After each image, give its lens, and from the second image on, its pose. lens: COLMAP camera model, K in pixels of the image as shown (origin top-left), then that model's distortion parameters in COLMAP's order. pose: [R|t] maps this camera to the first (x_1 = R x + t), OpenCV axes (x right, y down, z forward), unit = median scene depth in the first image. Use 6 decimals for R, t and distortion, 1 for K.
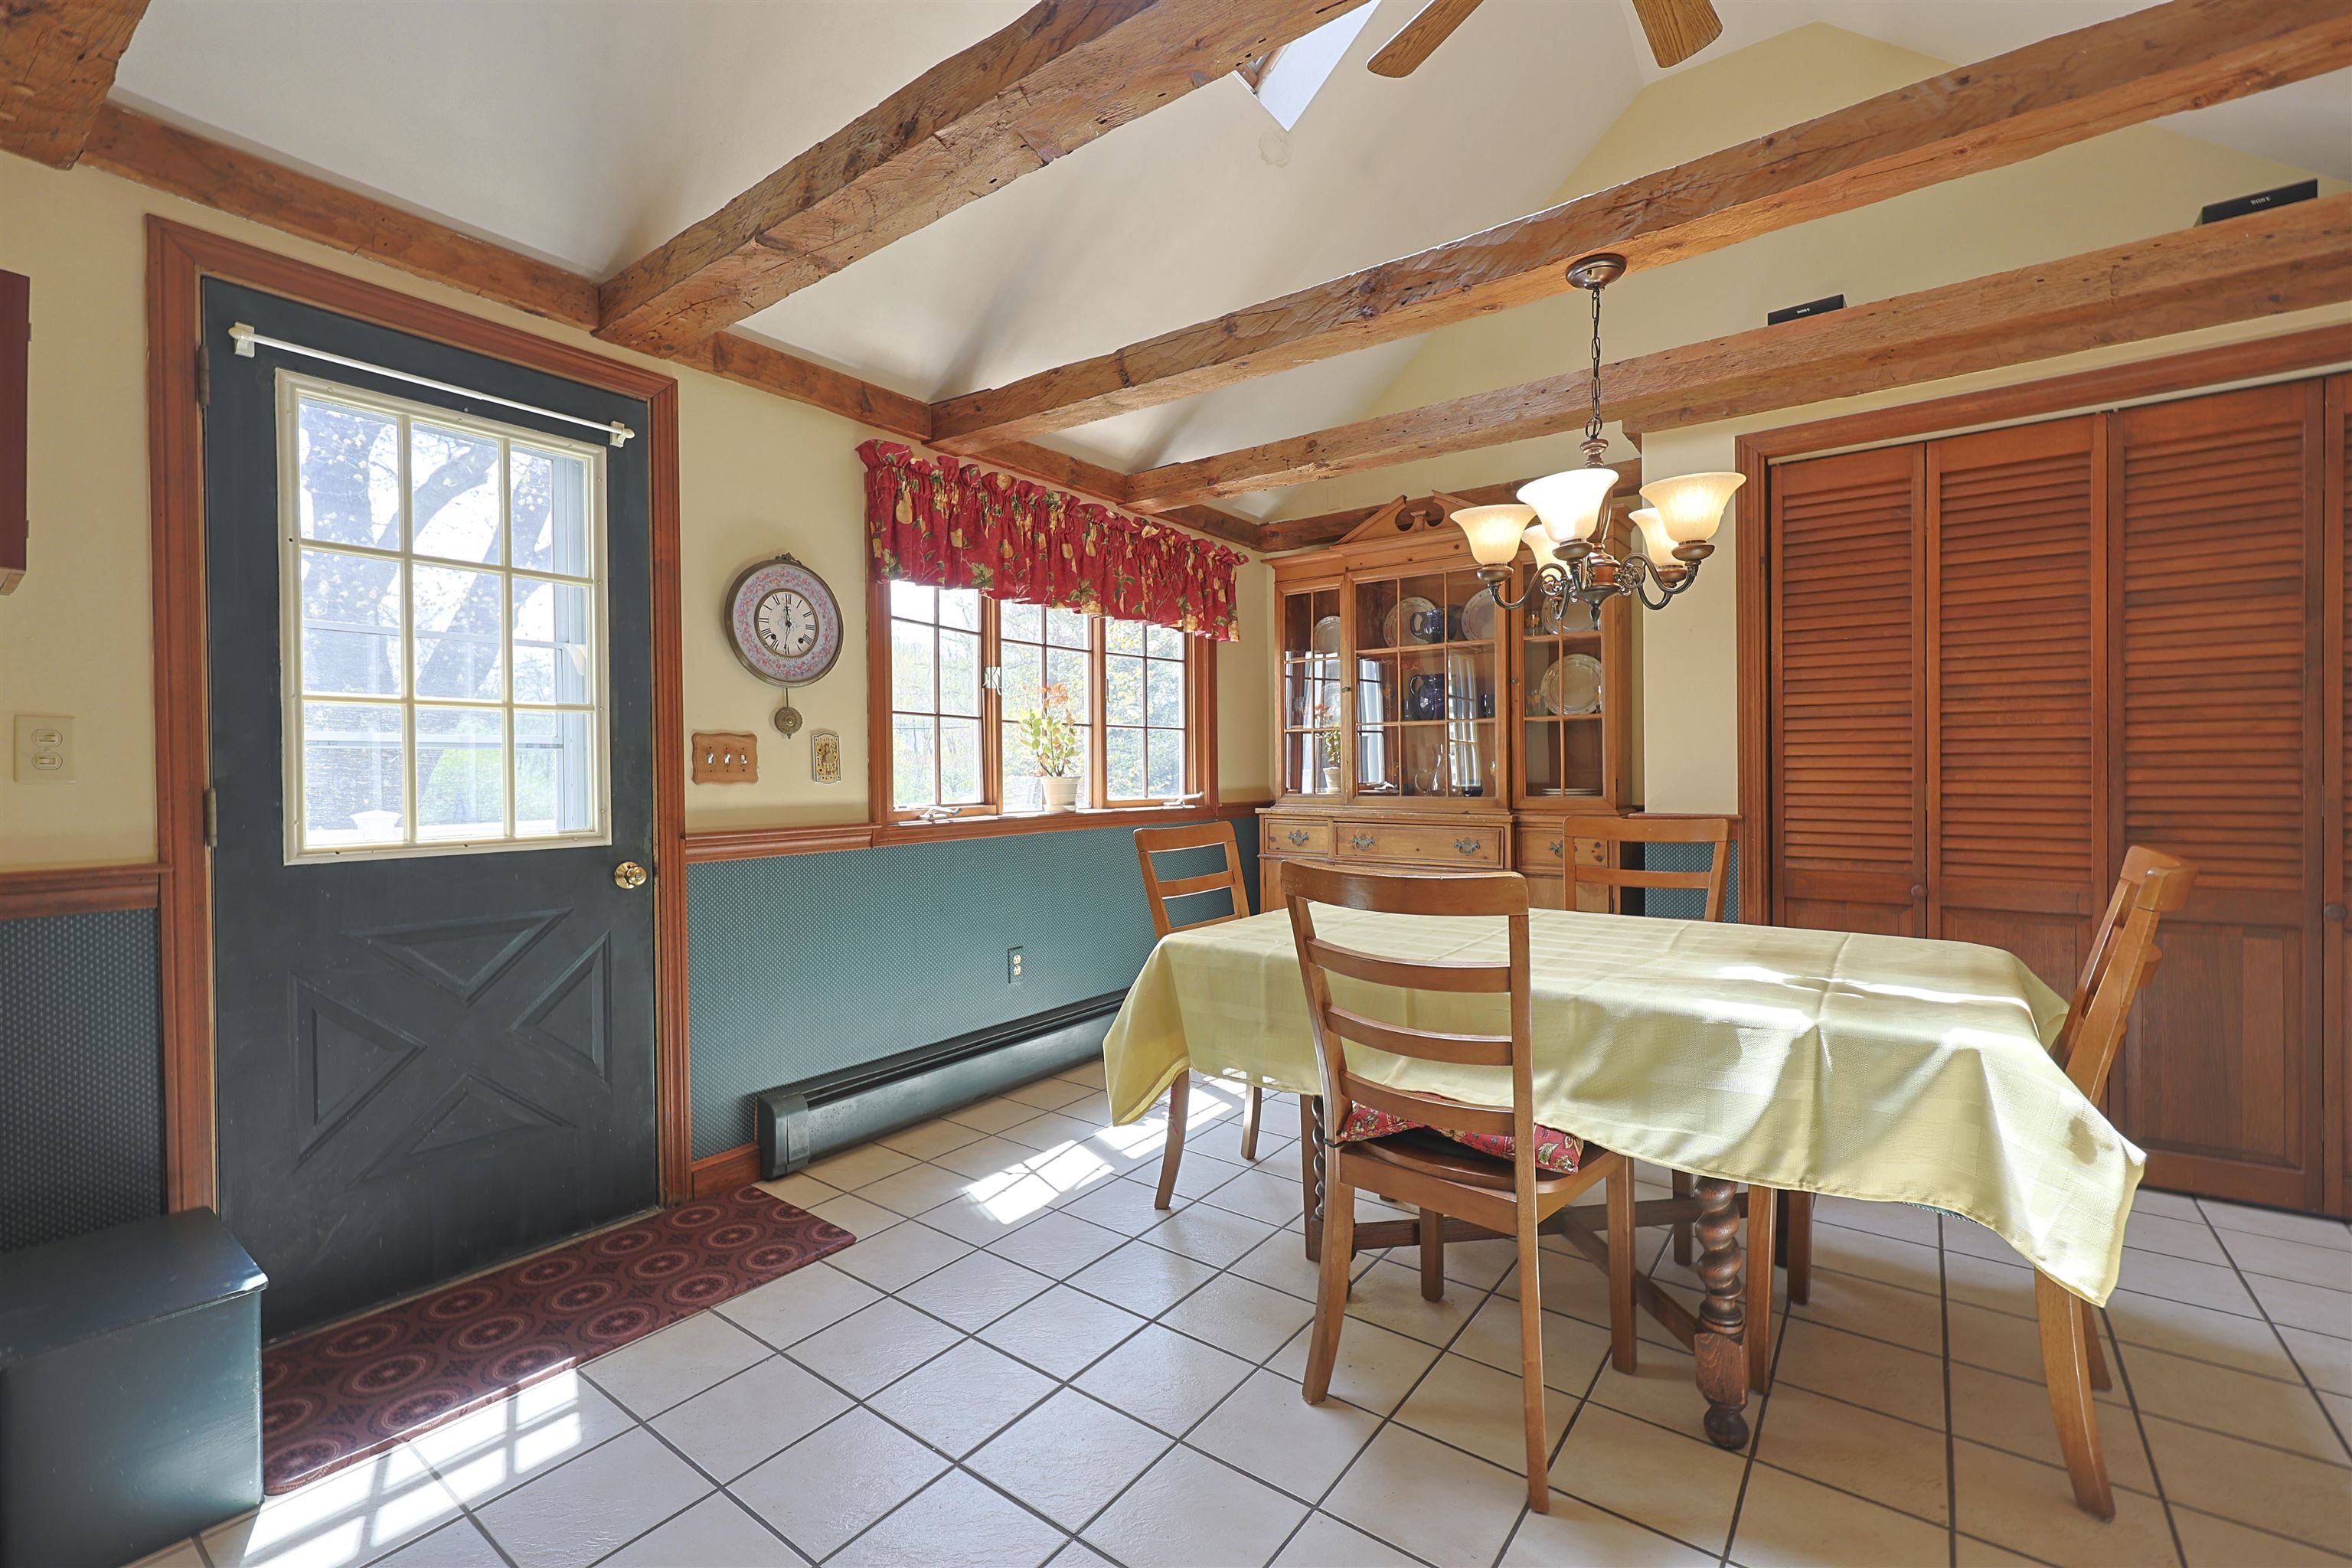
lens RADIAL K [[1013.0, 0, 1177.7], [0, 1013.0, 772.8], [0, 0, 1]] dist [0.002462, -0.000066]
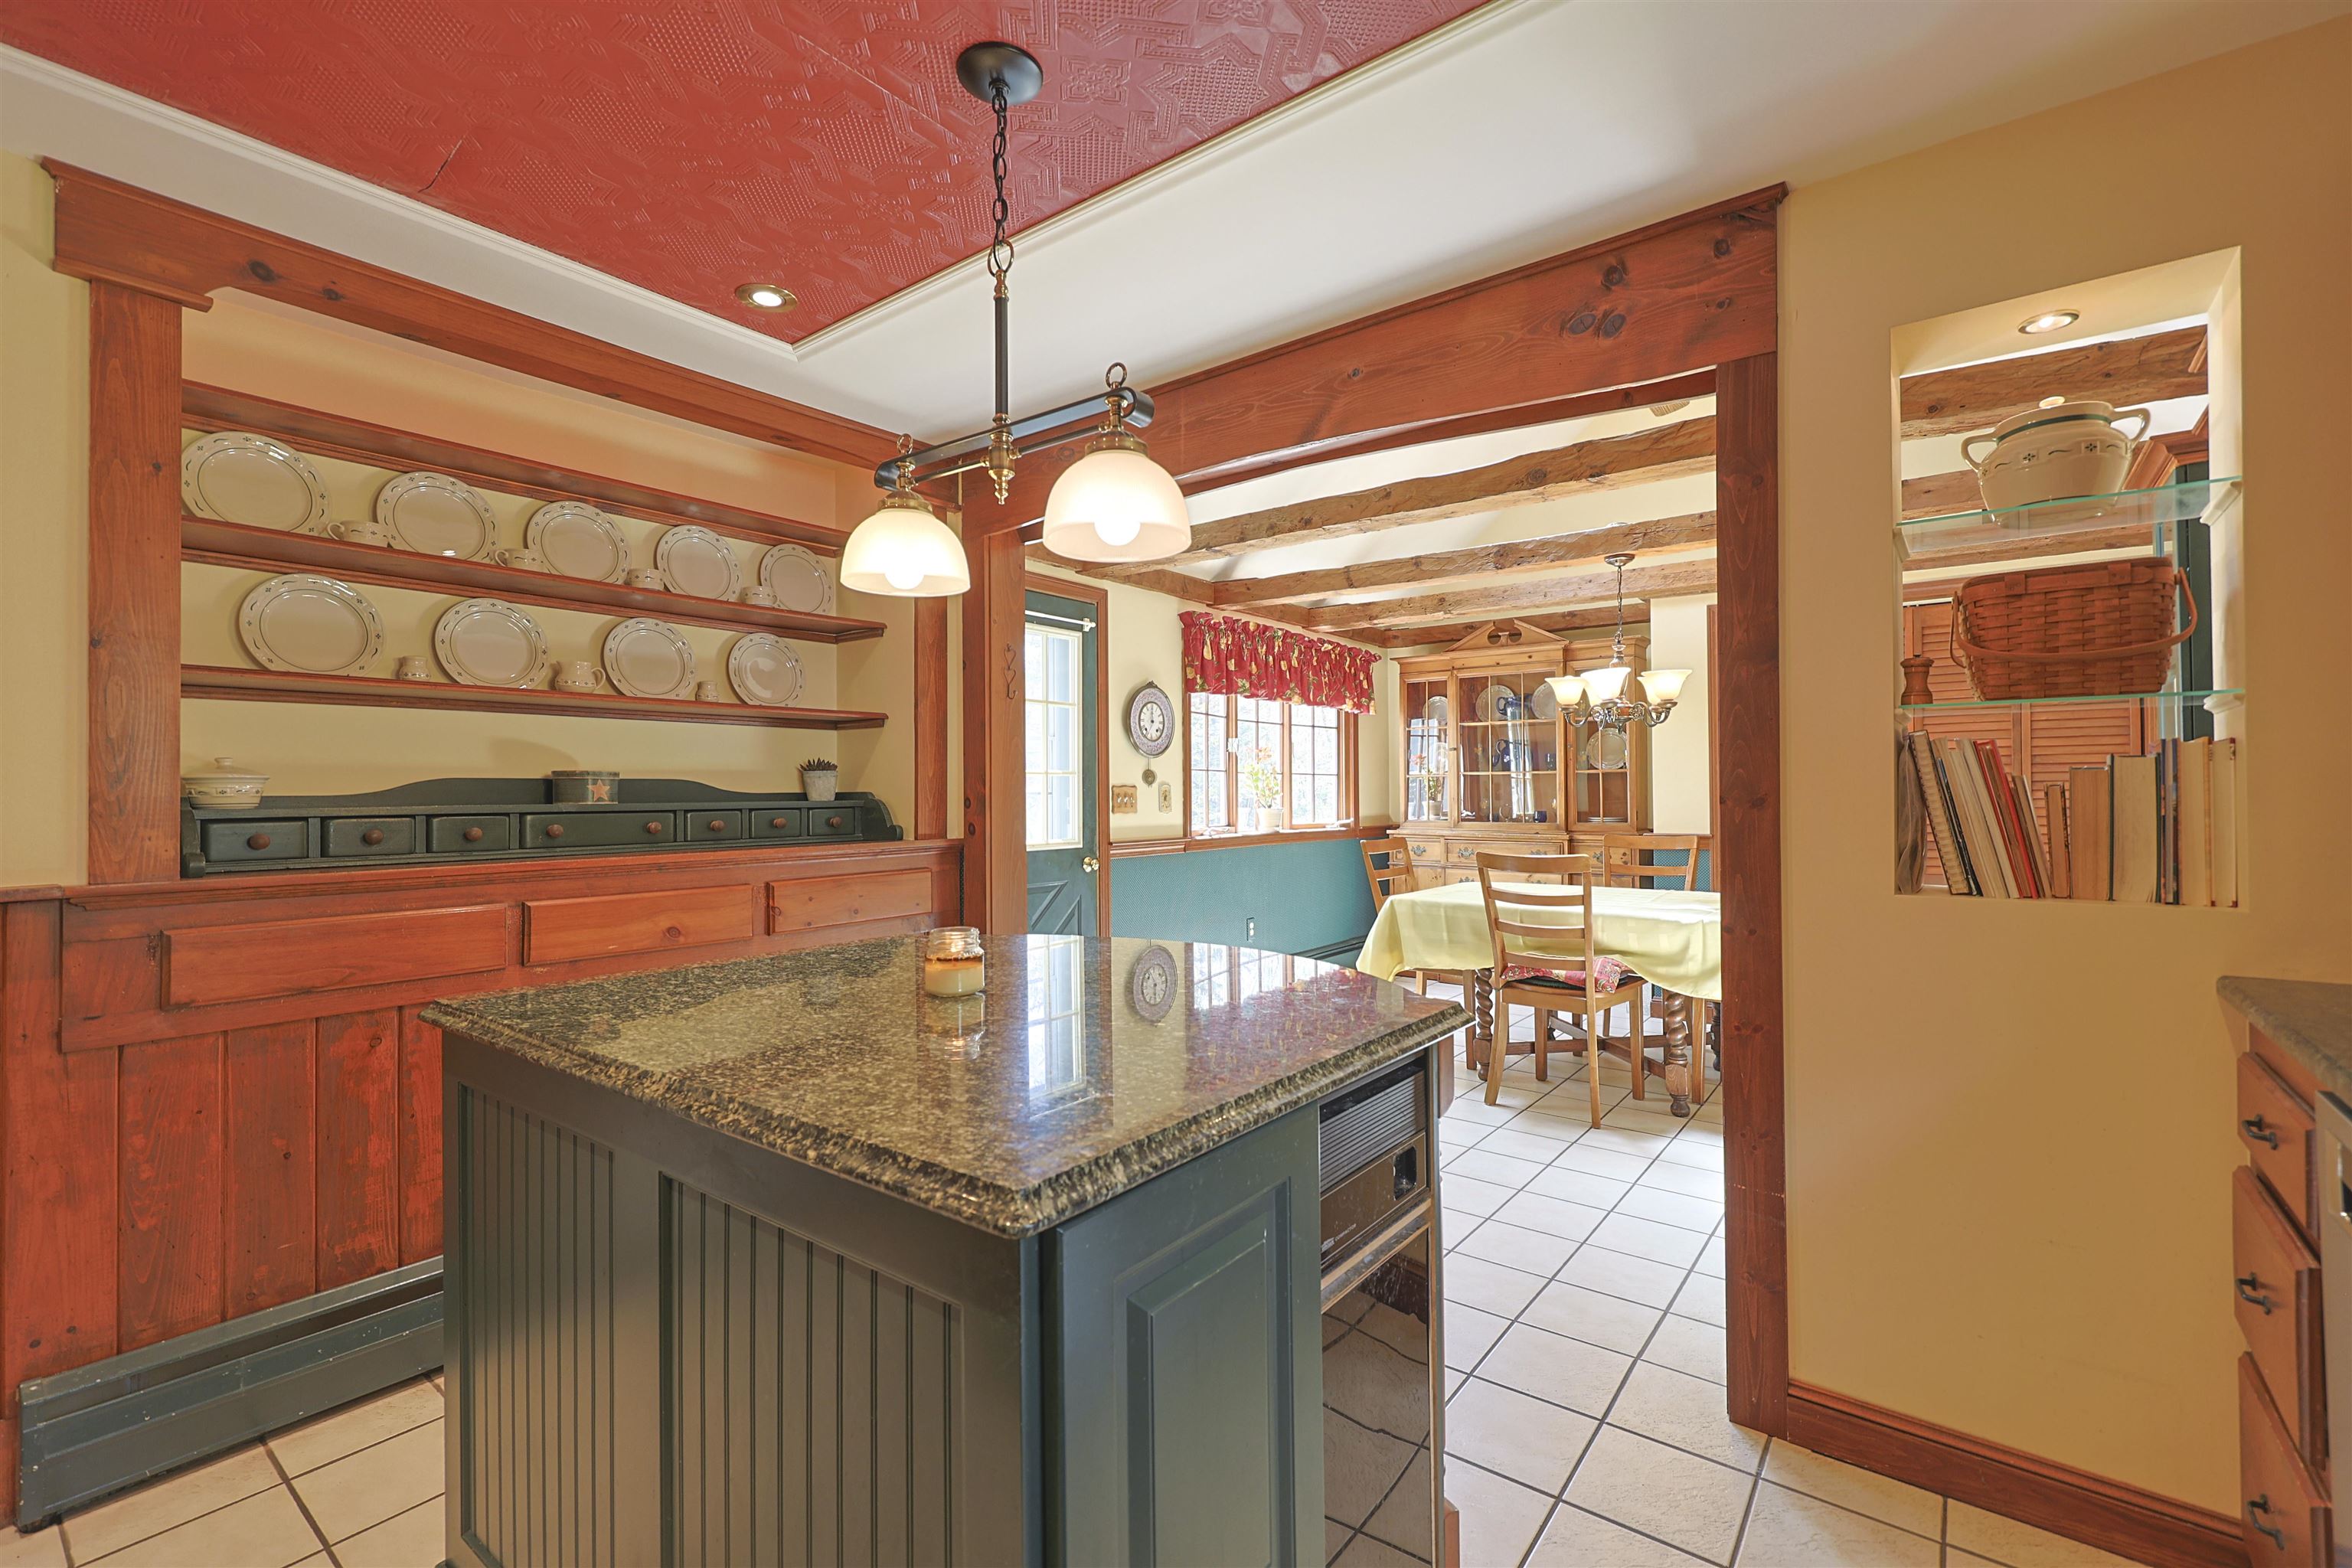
lens RADIAL K [[1013.0, 0, 1189.8], [0, 1013.0, 777.0], [0, 0, 1]] dist [0.002462, -0.000066]
pose [[0.999833, 0.002577, -0.018082, -0.245138], [-0.002925, 0.999810, -0.019248, -0.016299], [0.018029, 0.019297, 0.999651, -0.618669]]
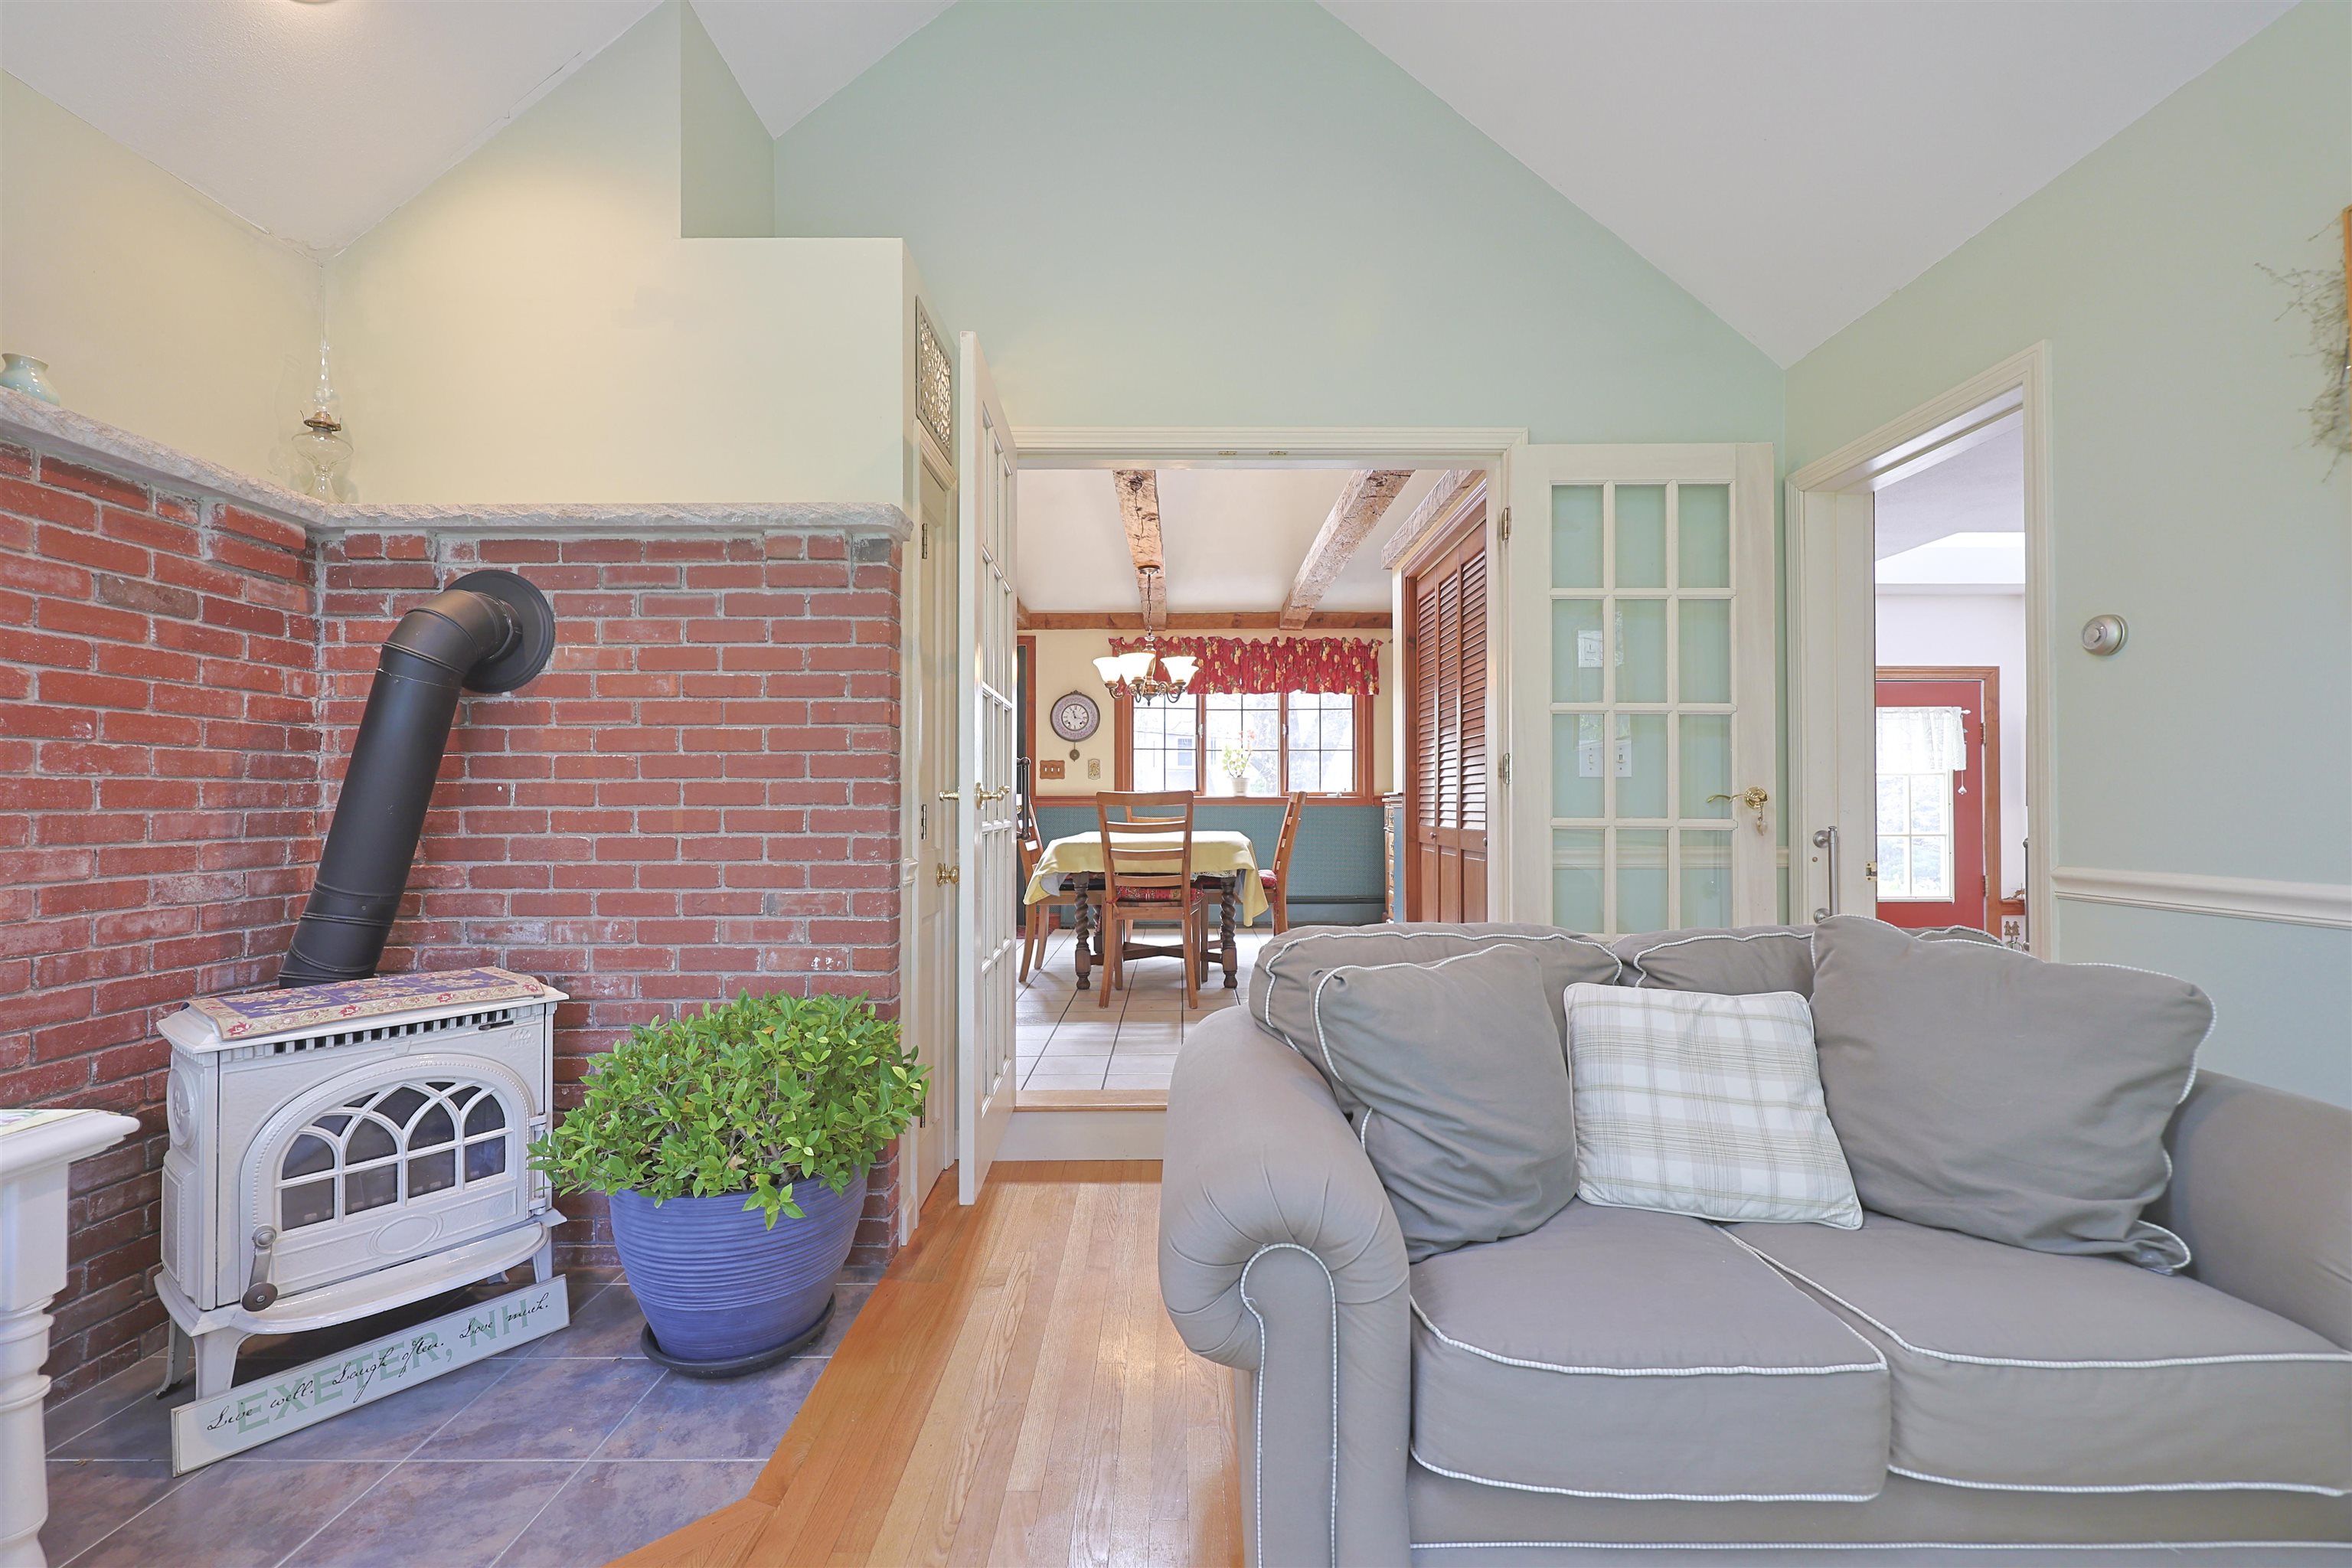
lens RADIAL K [[1013.0, 0, 1188.4], [0, 1013.0, 799.1], [0, 0, 1]] dist [0.002462, -0.000066]
pose [[0.605045, -0.006385, -0.796166, 1.587433], [-0.001979, 0.999953, -0.009523, 0.073094], [0.796189, 0.007338, 0.605004, -0.288403]]
